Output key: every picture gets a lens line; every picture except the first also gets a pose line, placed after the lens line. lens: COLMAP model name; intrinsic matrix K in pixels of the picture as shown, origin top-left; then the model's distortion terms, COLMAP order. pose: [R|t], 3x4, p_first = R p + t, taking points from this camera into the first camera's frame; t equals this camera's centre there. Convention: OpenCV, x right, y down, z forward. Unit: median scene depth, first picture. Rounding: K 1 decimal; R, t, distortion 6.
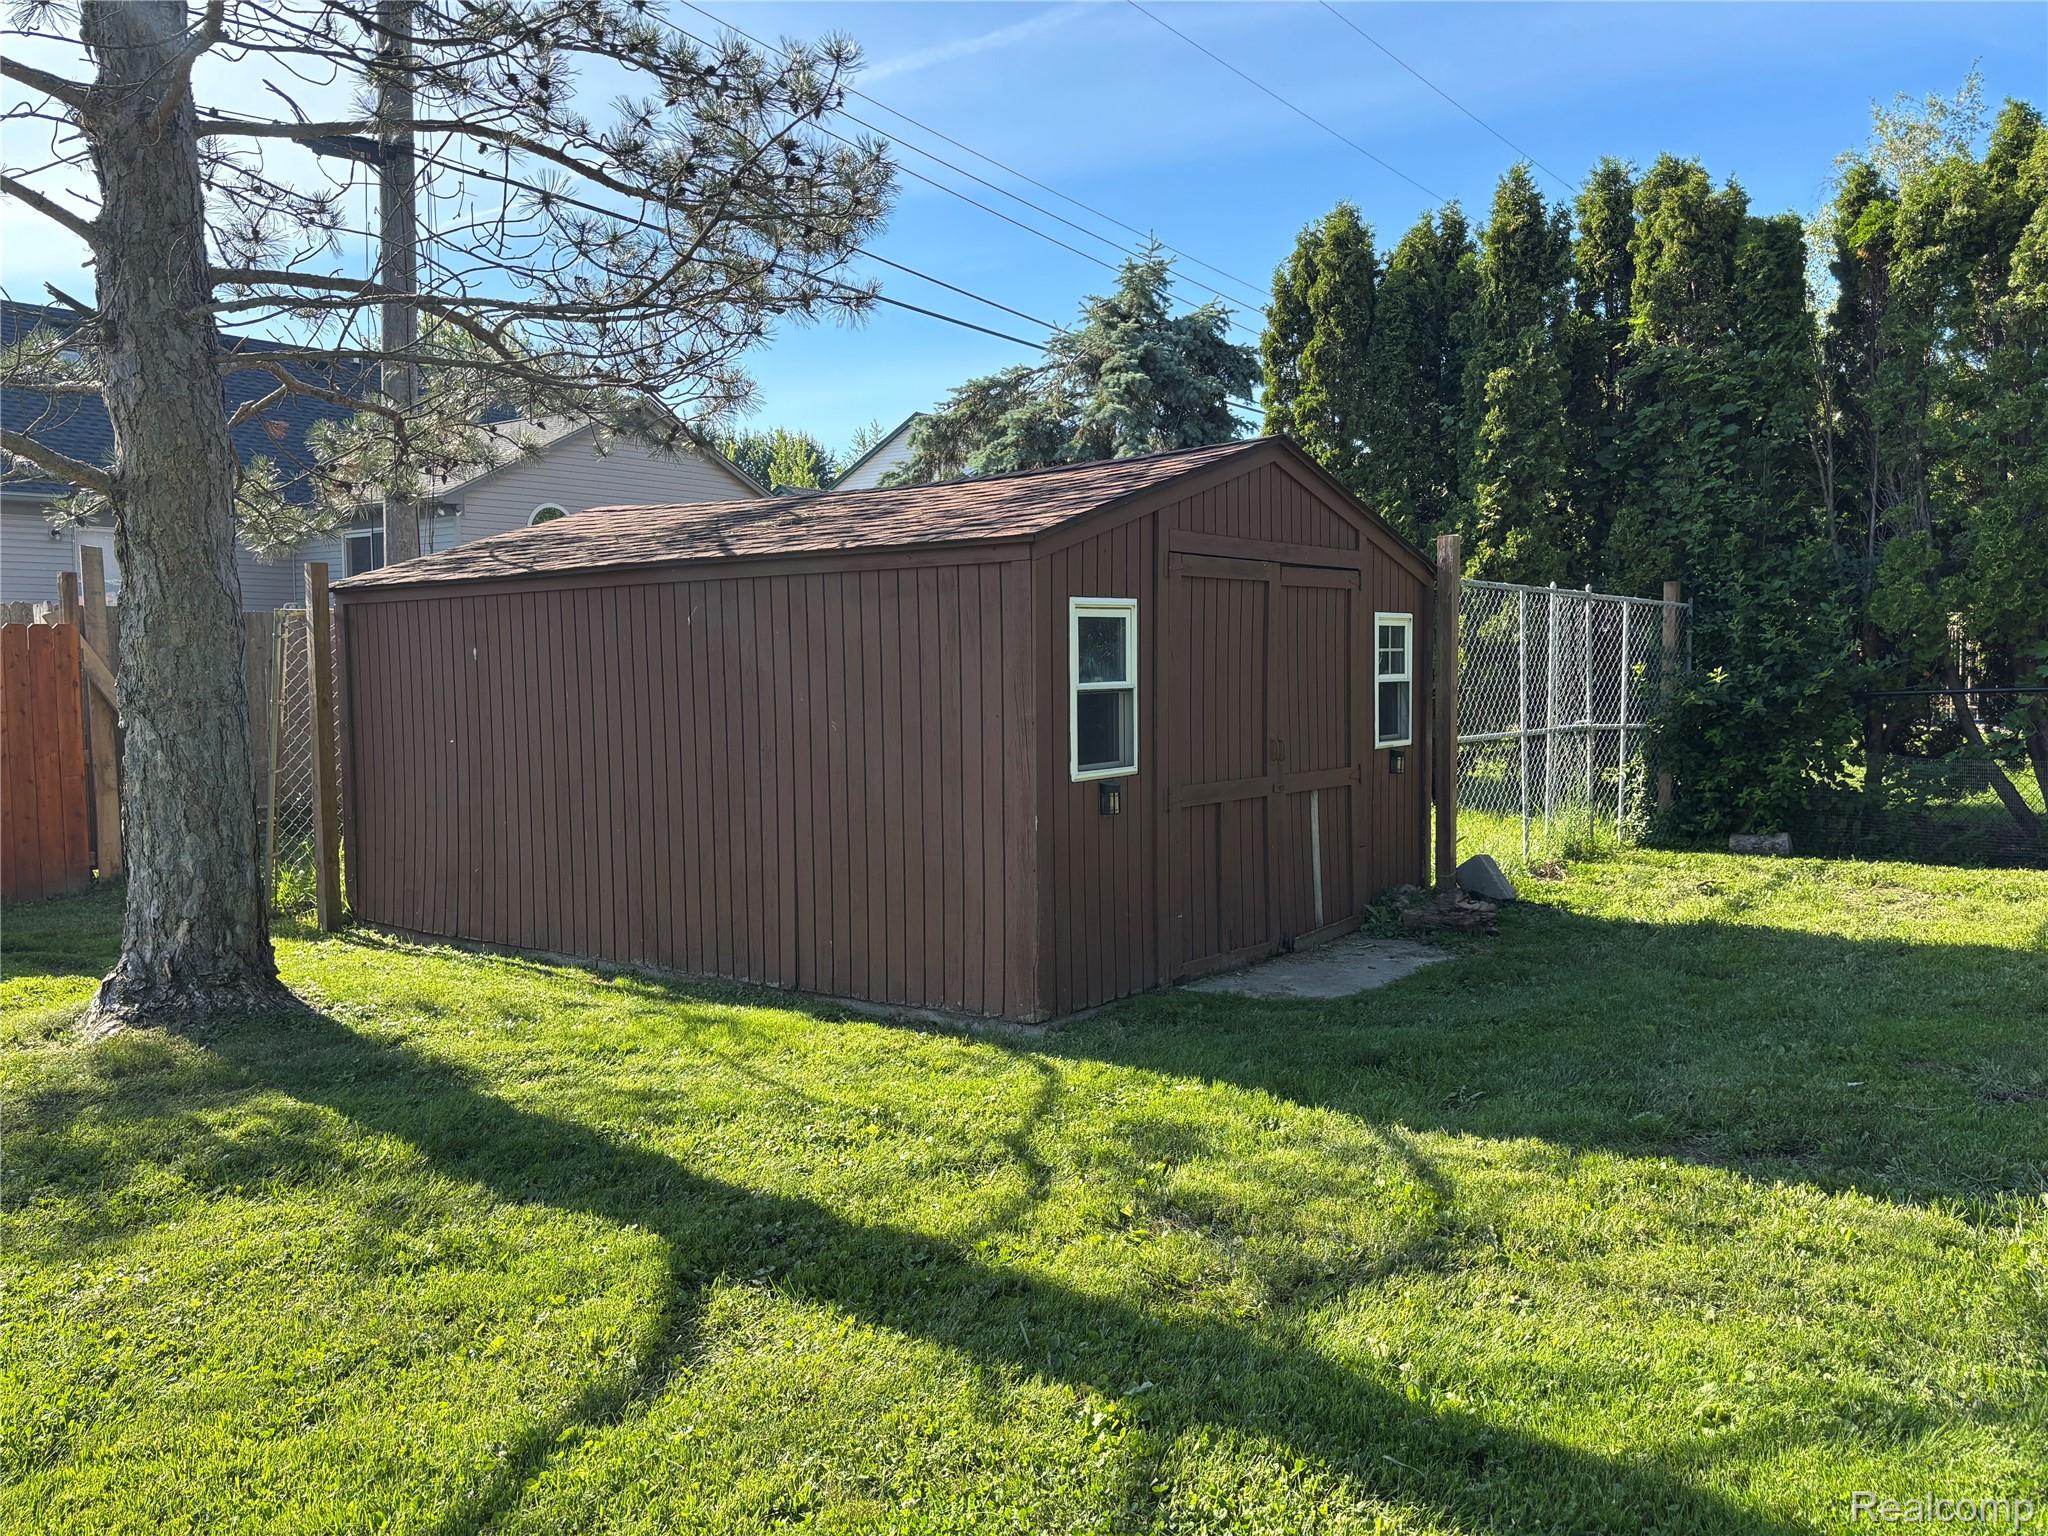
lens RADIAL K [[1536.6, 0, 986.8], [0, 1536.6, 777.5], [0, 0, 1]] dist [0.056012, -0.062470]
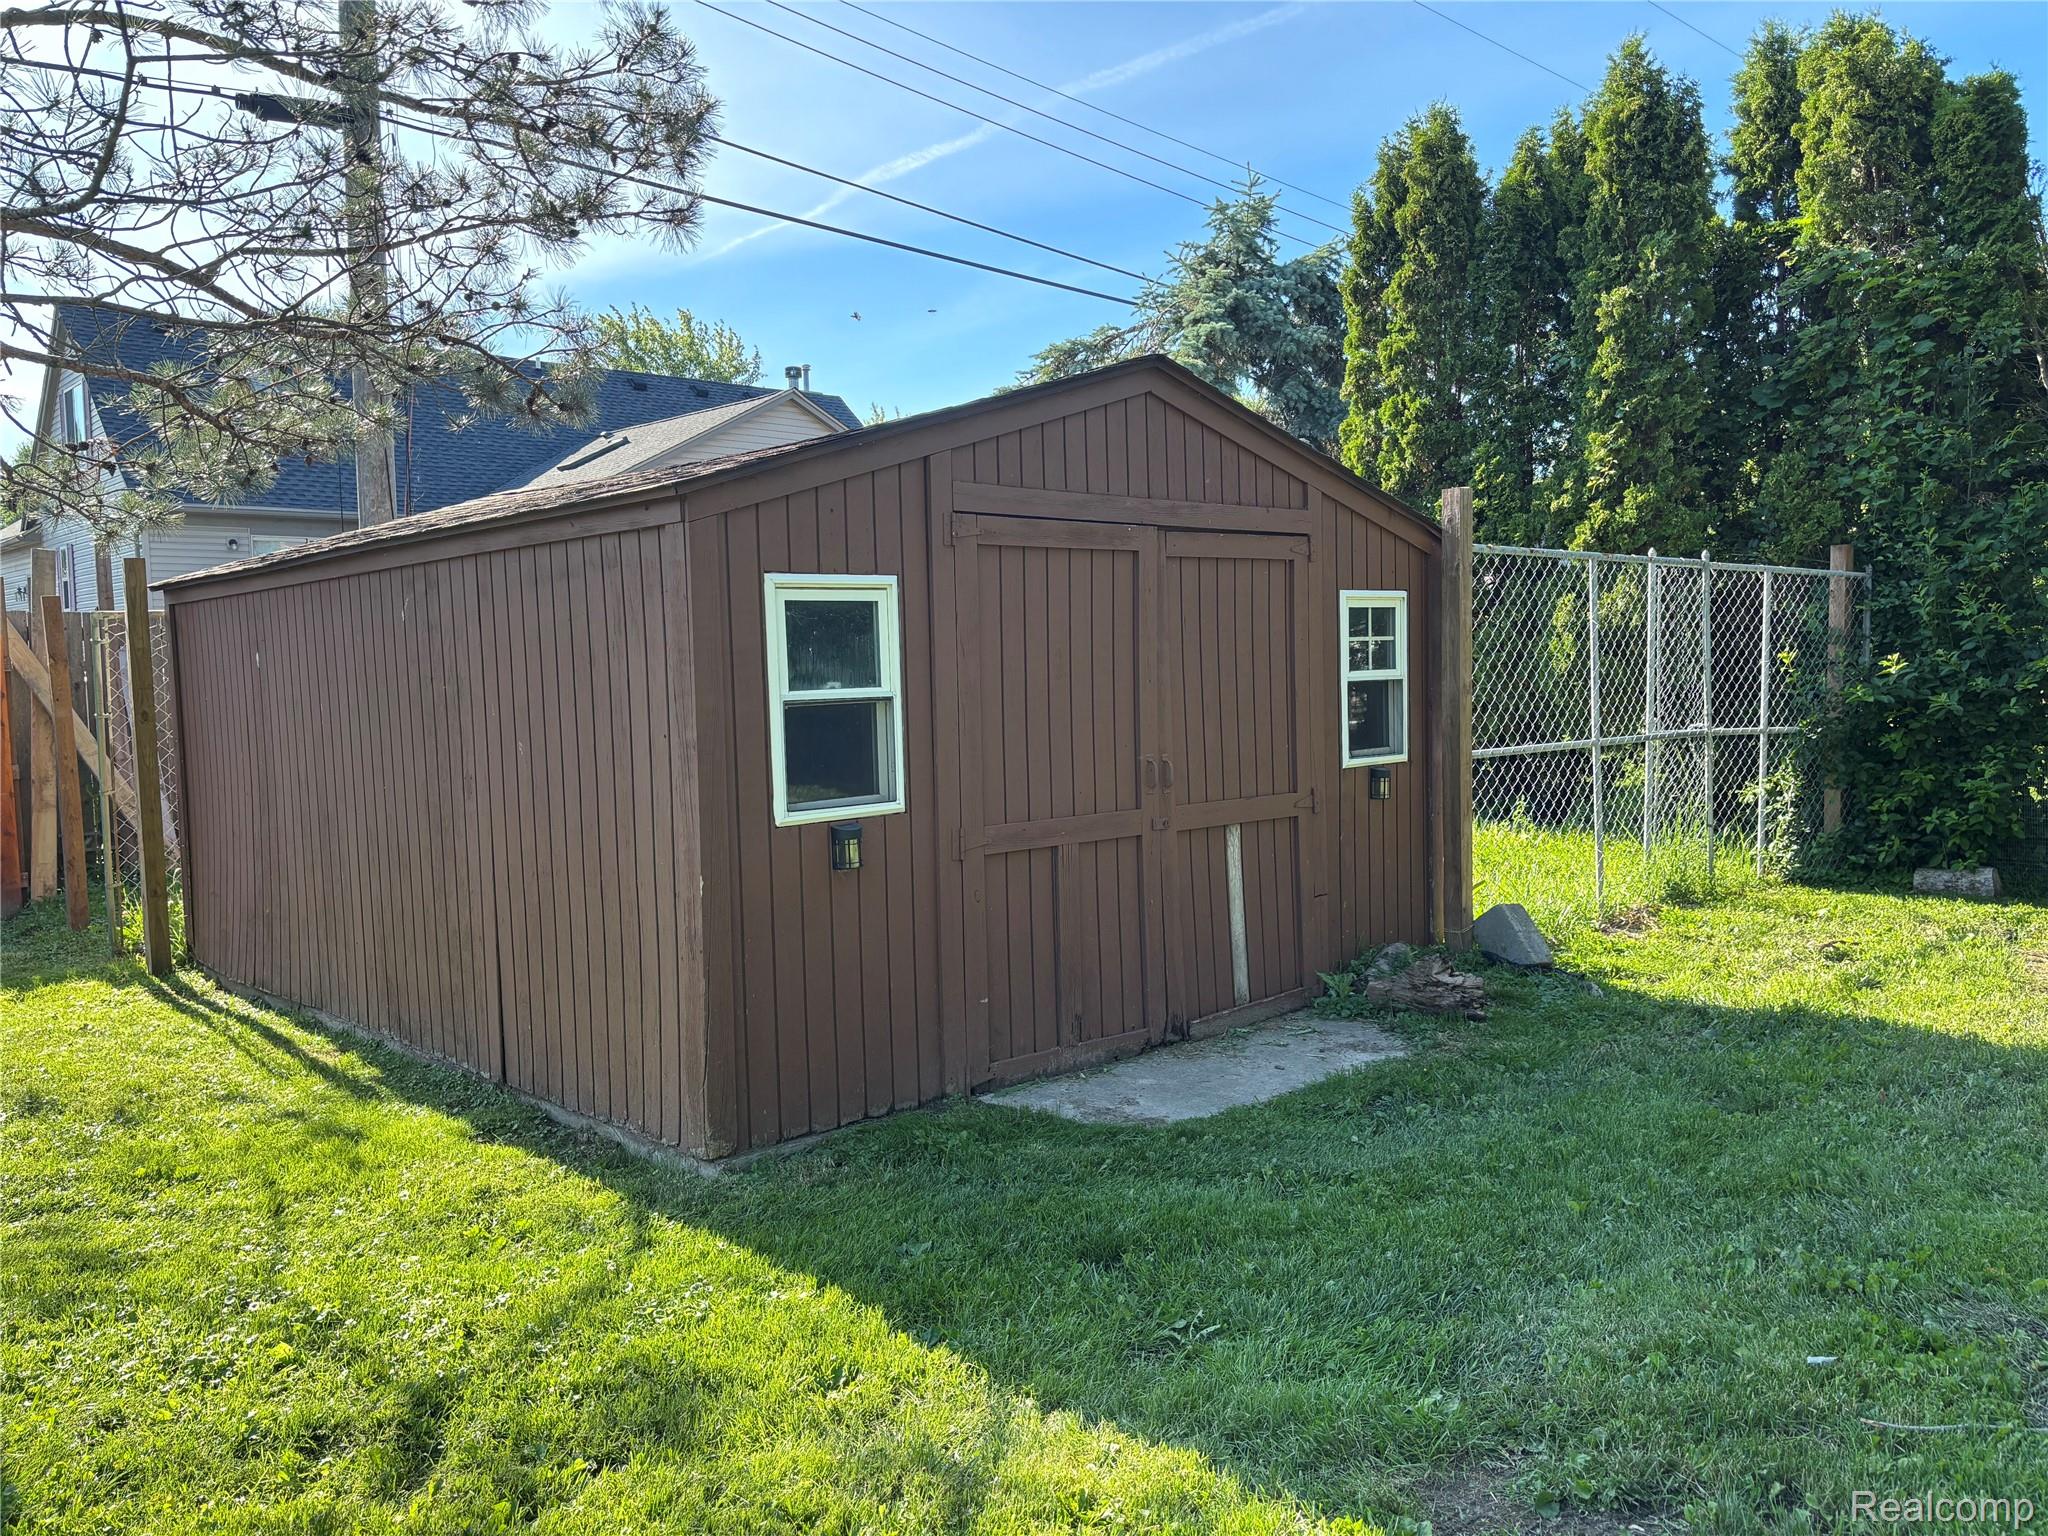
lens RADIAL K [[1410.6, 0, 1148.6], [0, 1410.6, 755.4], [0, 0, 1]] dist [0.051113, -0.042913]
pose [[0.985901, -0.001452, -0.167321, 0.223379], [0.001112, 0.999997, -0.002128, -0.019000], [0.167323, 0.001912, 0.985900, 0.236033]]
